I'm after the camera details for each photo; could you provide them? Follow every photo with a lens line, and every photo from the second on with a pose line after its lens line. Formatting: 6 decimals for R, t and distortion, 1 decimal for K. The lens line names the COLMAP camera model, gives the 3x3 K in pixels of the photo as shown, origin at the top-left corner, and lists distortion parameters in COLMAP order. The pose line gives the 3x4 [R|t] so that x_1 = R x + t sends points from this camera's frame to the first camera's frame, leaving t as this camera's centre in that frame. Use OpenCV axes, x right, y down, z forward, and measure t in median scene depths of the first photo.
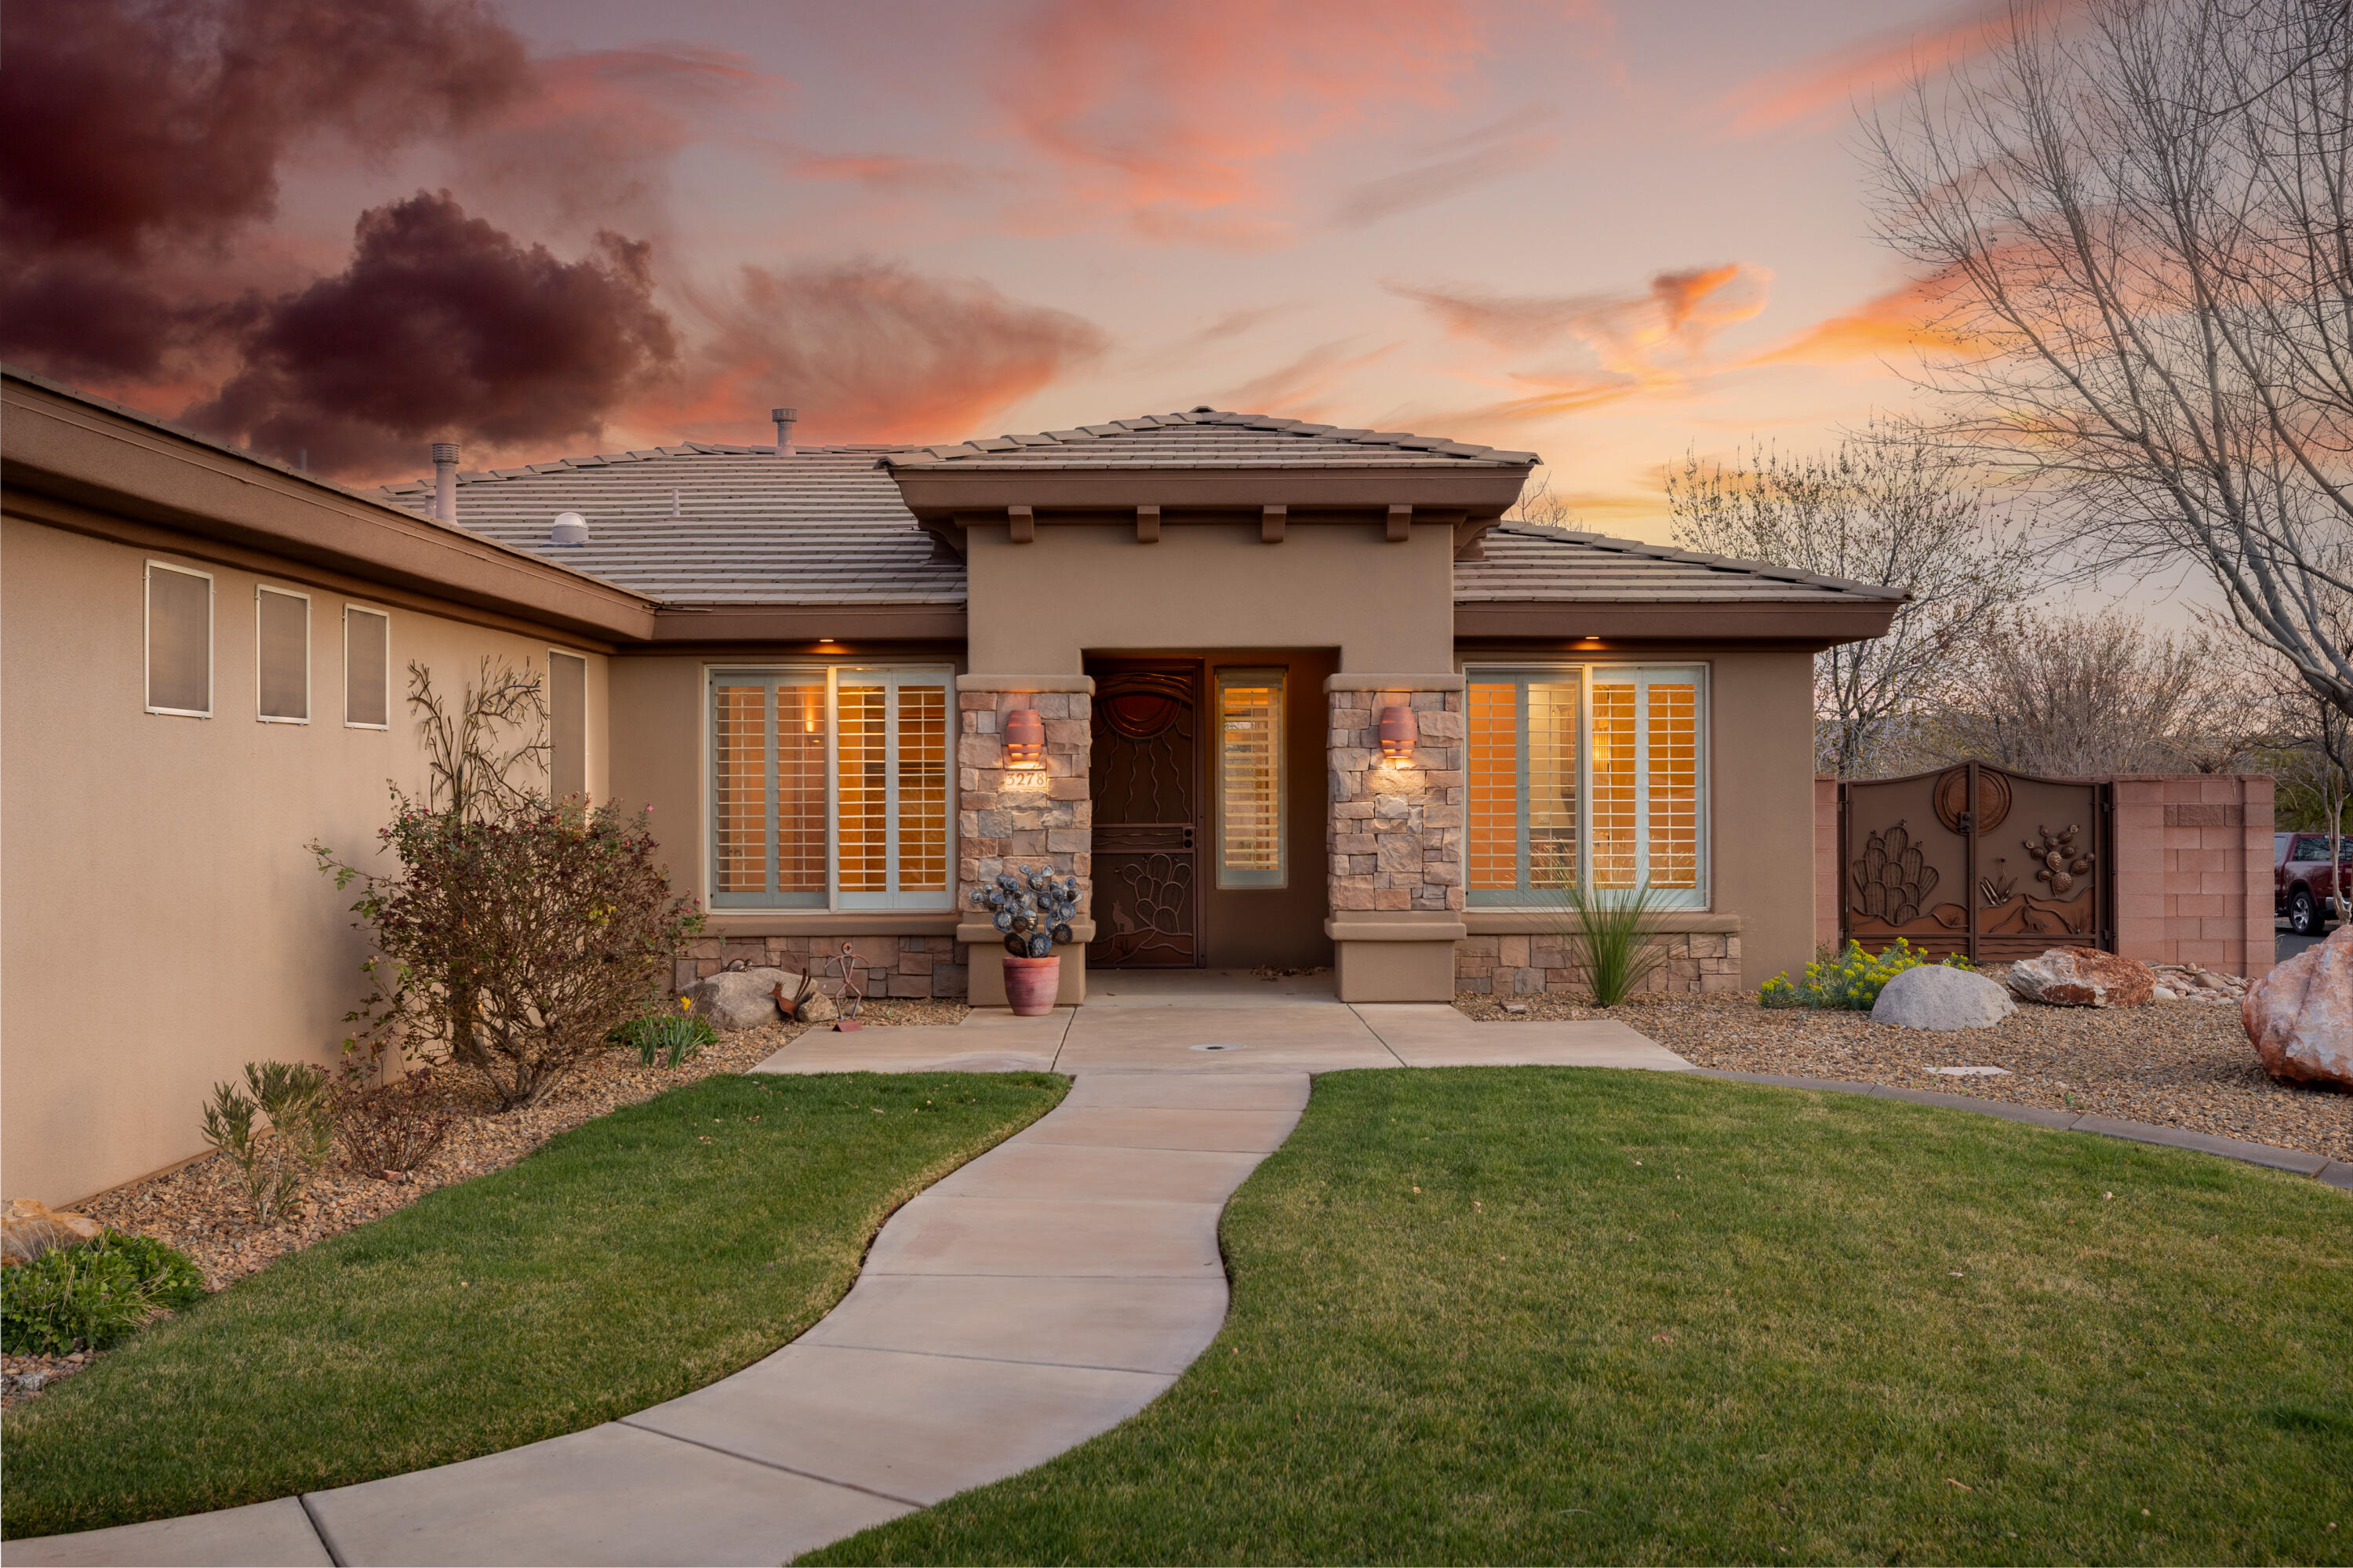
lens RADIAL K [[2275.9, 0, 1176.5], [0, 2275.9, 784.0], [0, 0, 1]] dist [-0.009209, 0.000545]
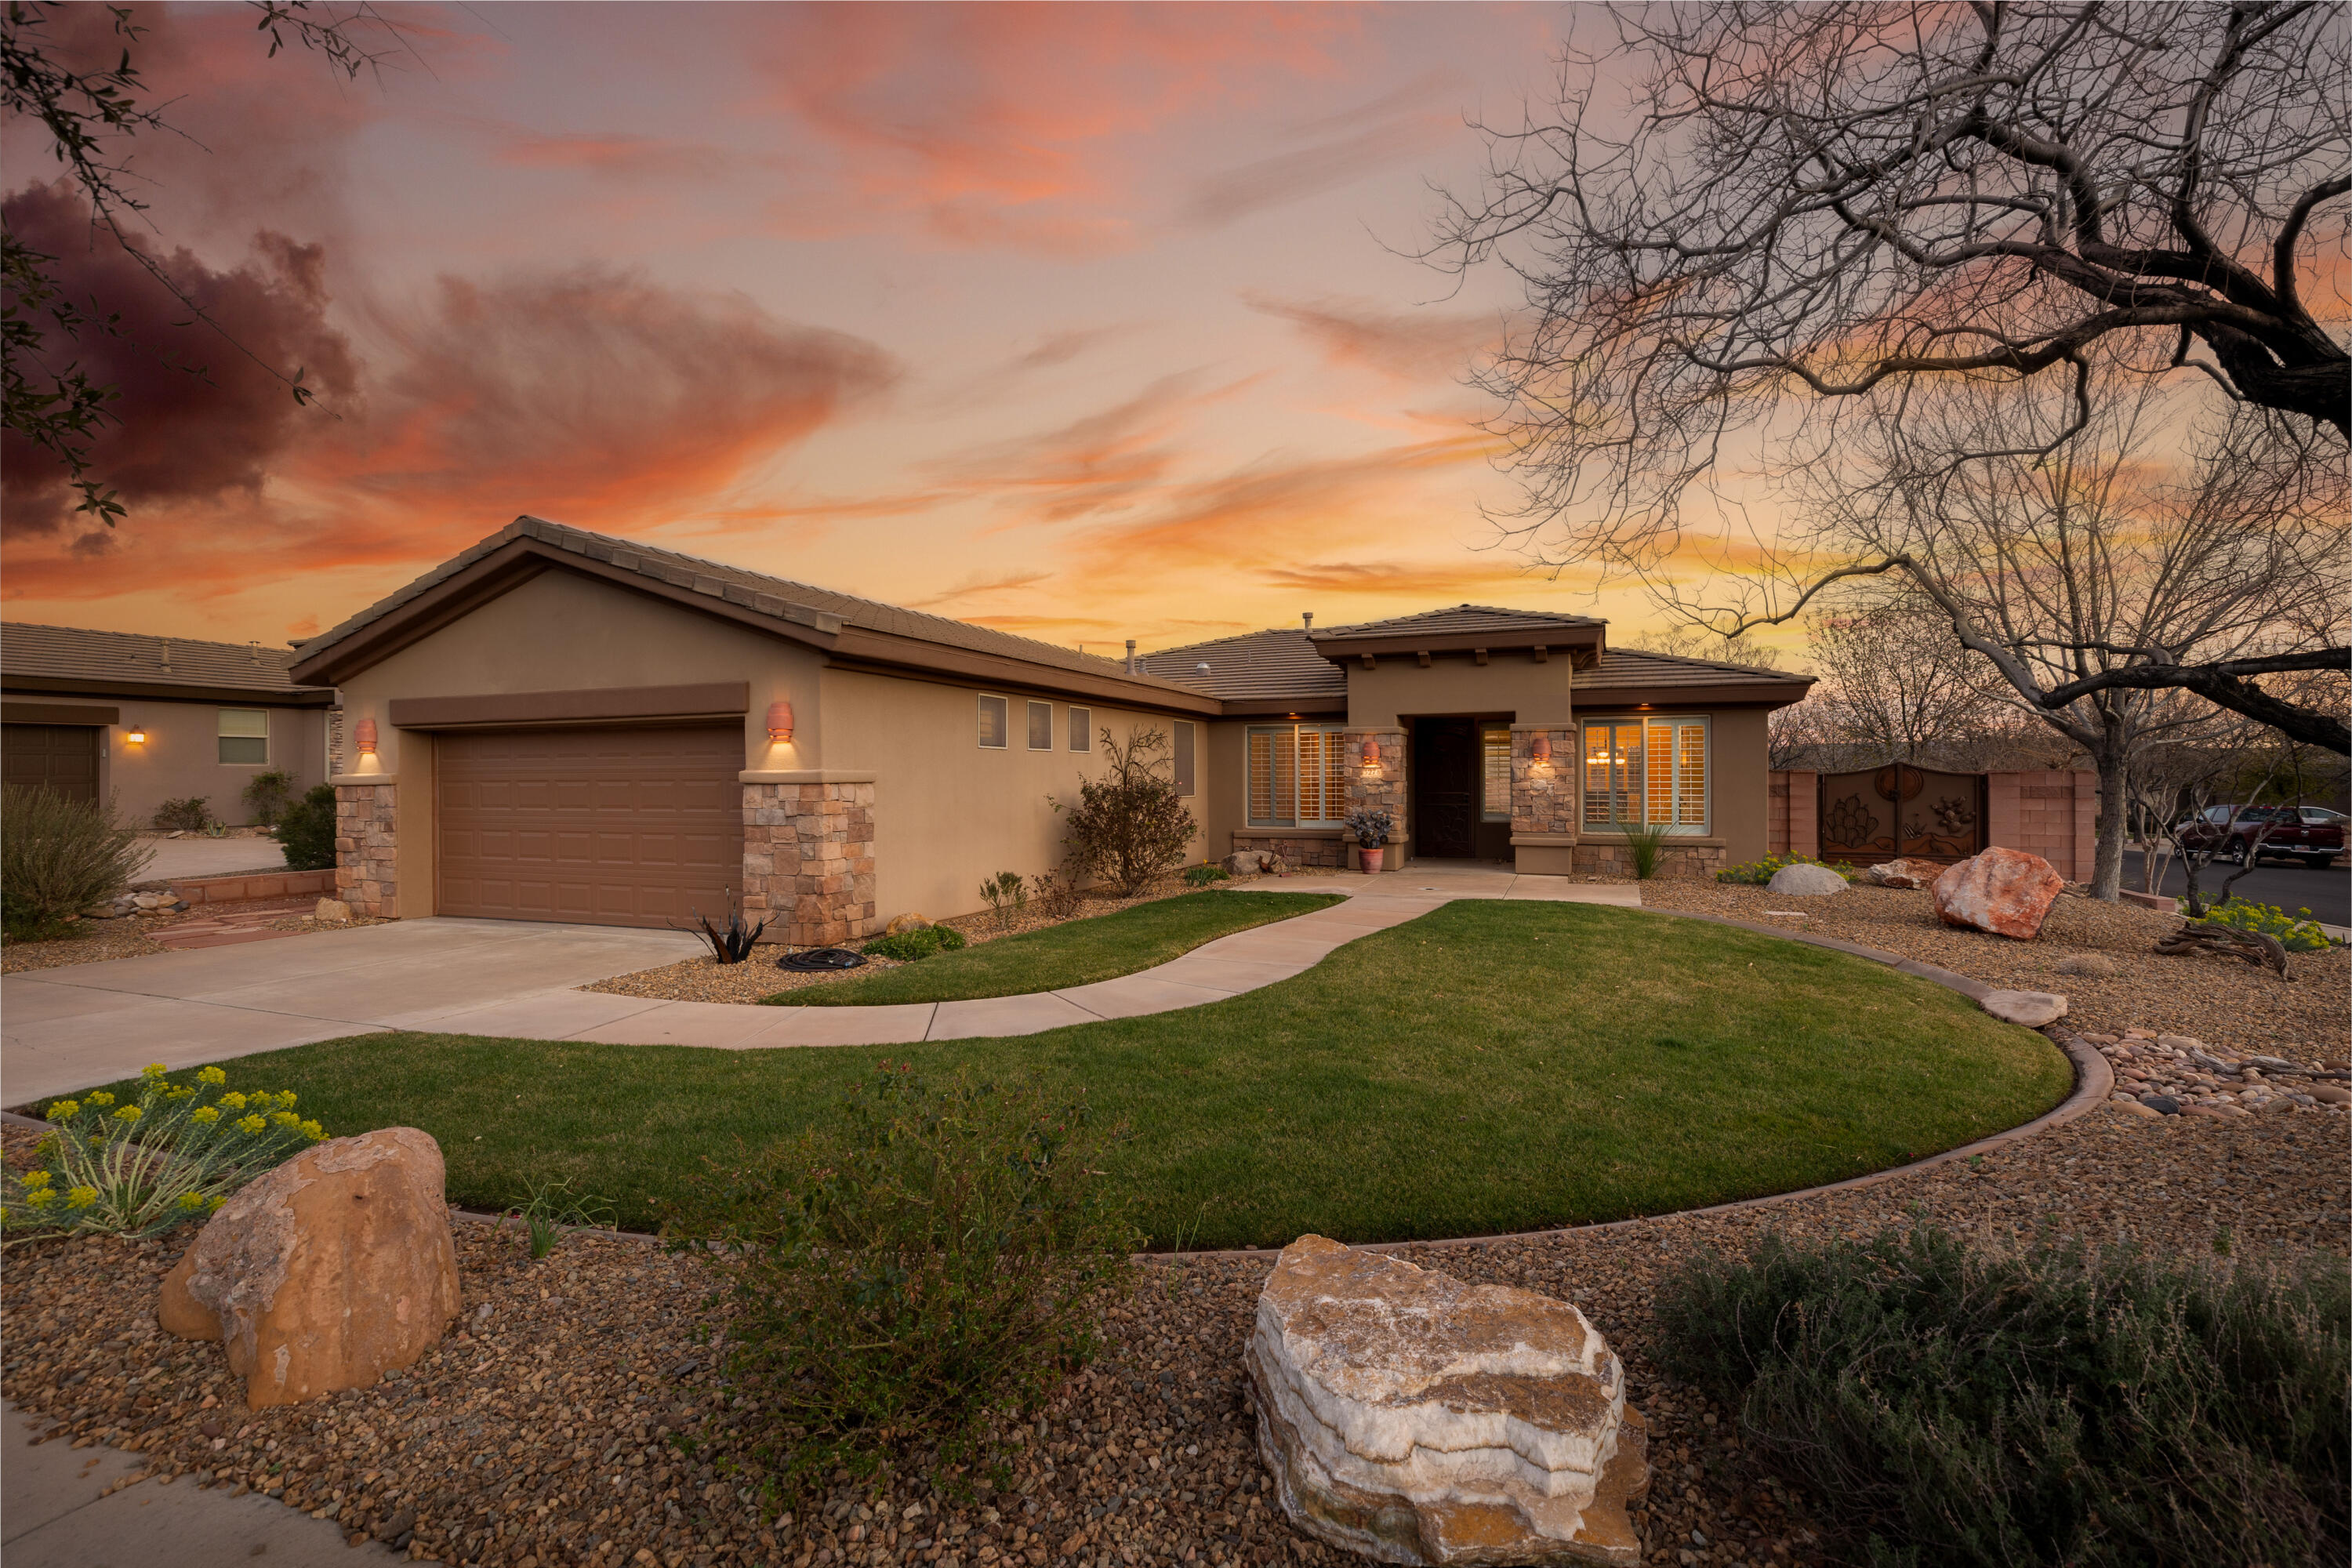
lens RADIAL K [[1057.1, 0, 1176.0], [0, 1057.1, 784.0], [0, 0, 1]] dist [0.000635, -0.000055]
pose [[0.926848, 0.003432, -0.375422, 0.152001], [-0.000710, 0.999972, 0.007390, 0.002124], [0.375437, -0.006583, 0.926825, -0.069181]]
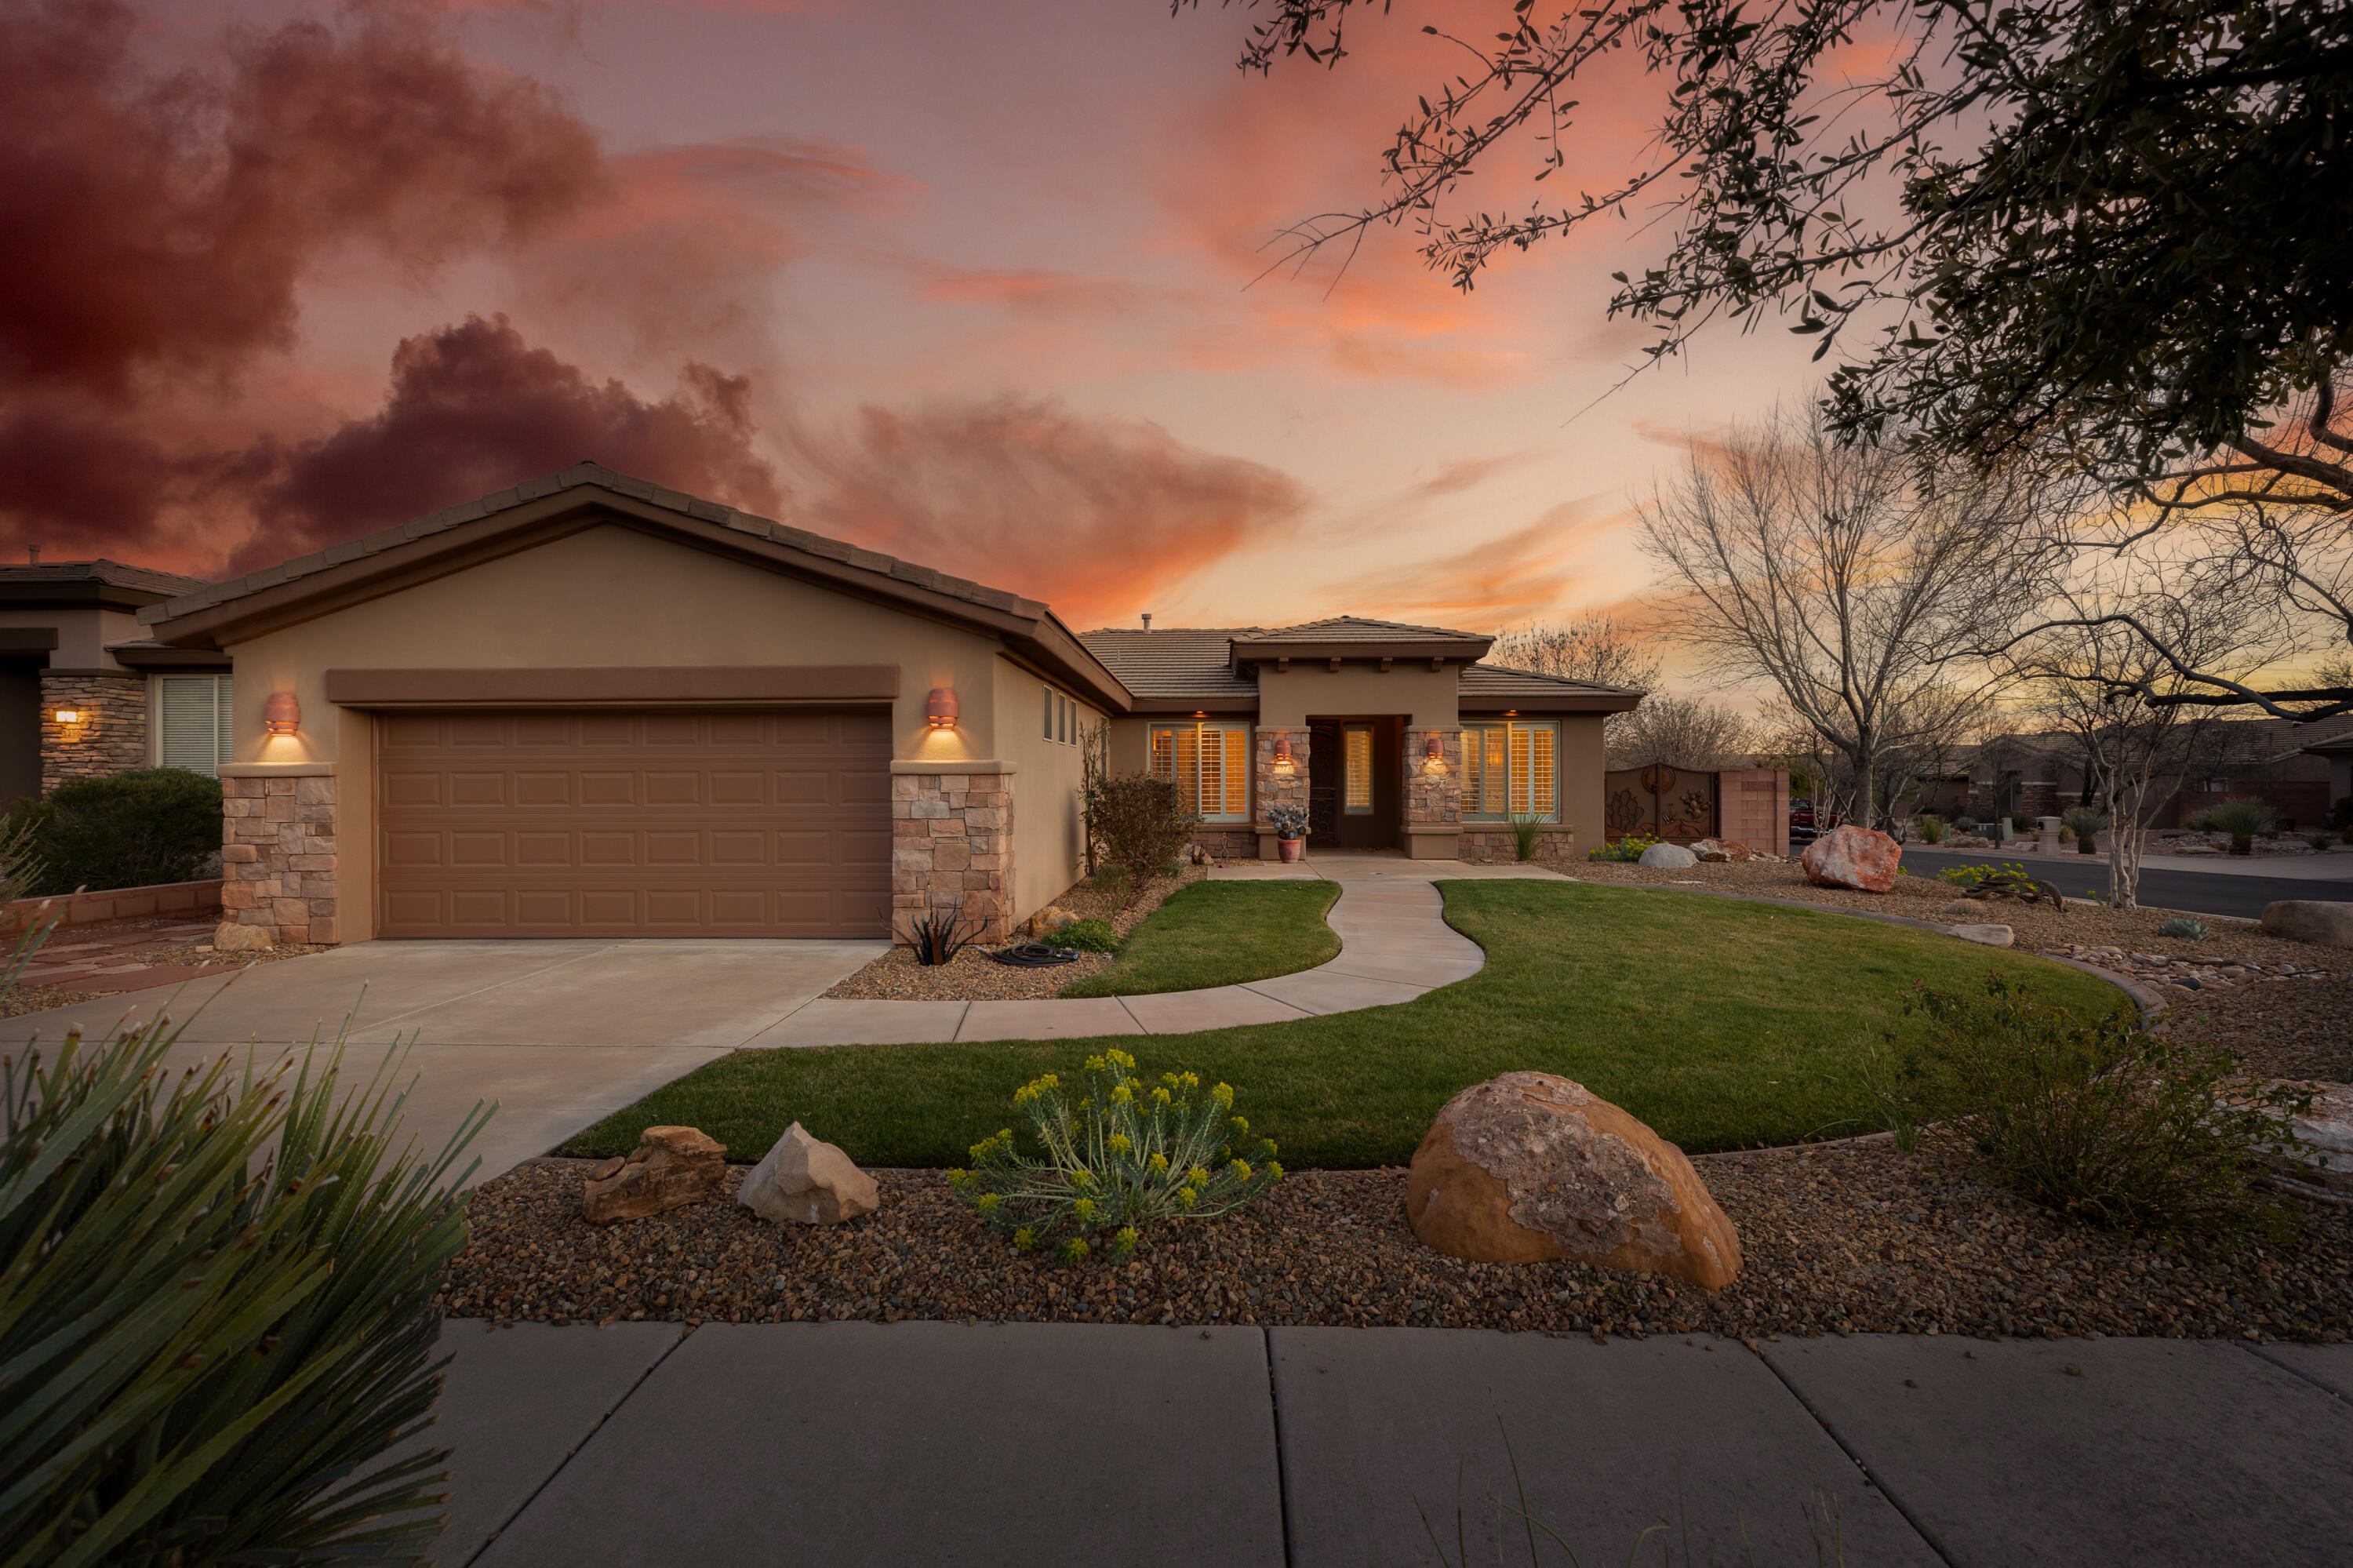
lens RADIAL K [[1075.7, 0, 1176.5], [0, 1075.7, 784.0], [0, 0, 1]] dist [0.000530, -0.000023]
pose [[0.999377, 0.002717, -0.035200, -0.141437], [-0.002489, 0.999976, 0.006537, 0.007677], [0.035217, -0.006445, 0.999359, -0.172152]]
